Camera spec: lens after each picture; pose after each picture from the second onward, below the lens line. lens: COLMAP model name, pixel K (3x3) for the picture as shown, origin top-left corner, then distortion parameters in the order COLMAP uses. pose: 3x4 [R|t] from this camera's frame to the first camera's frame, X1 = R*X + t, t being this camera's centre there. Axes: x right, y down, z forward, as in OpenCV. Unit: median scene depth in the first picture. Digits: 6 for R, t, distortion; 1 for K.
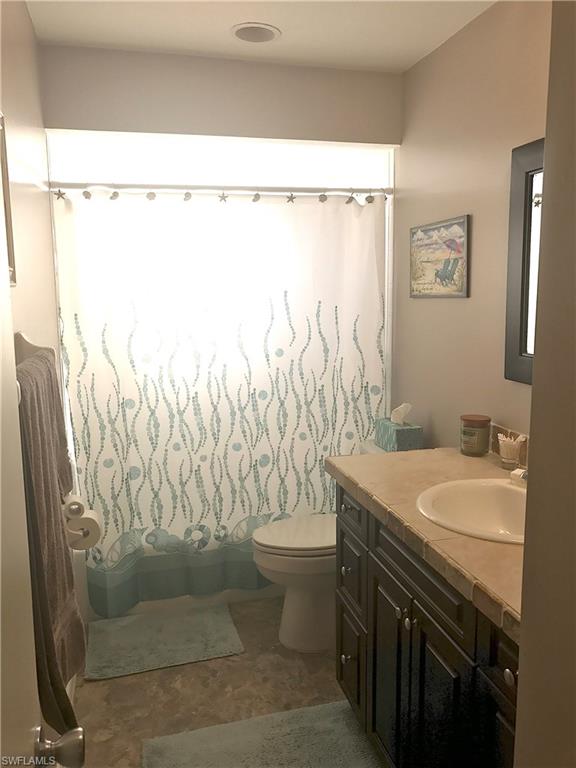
lens RADIAL K [[642.0, 0, 292.9], [0, 642.0, 386.7], [0, 0, 1]] dist [-0.016404, 0.027510]
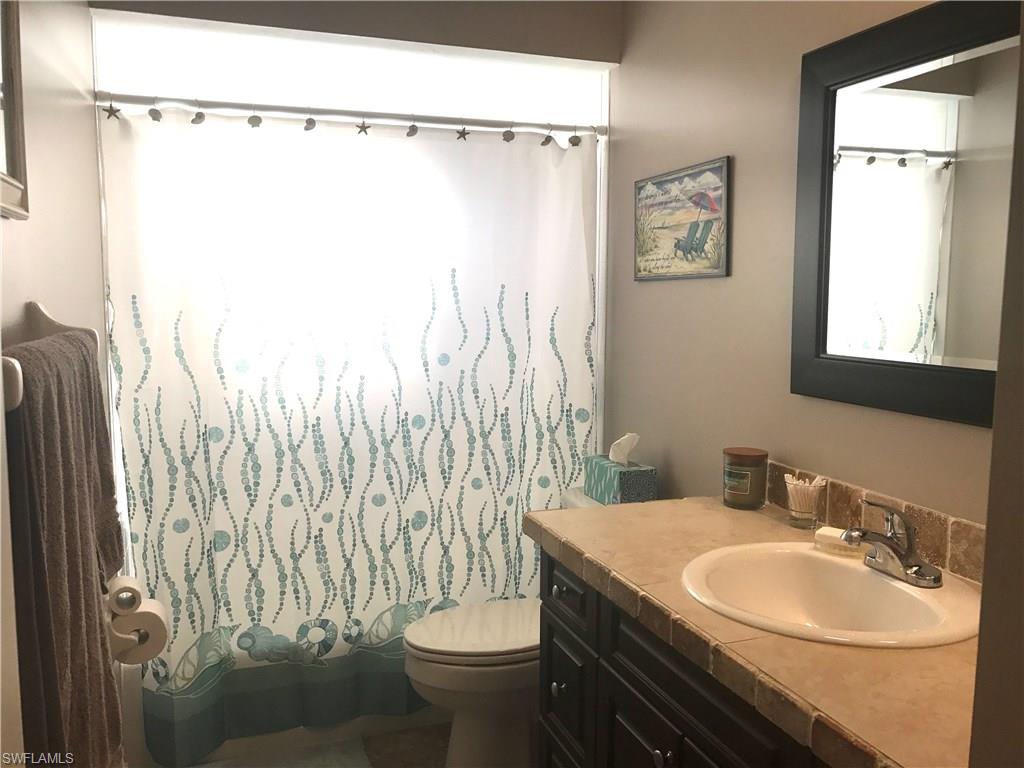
lens RADIAL K [[856.0, 0, 509.2], [0, 856.0, 385.1], [0, 0, 1]] dist [-0.016404, 0.027510]
pose [[0.995930, 0.005332, 0.089969, -0.037000], [-0.001208, 0.998949, -0.045825, 0.017074], [-0.090119, 0.045530, 0.994890, 0.108564]]
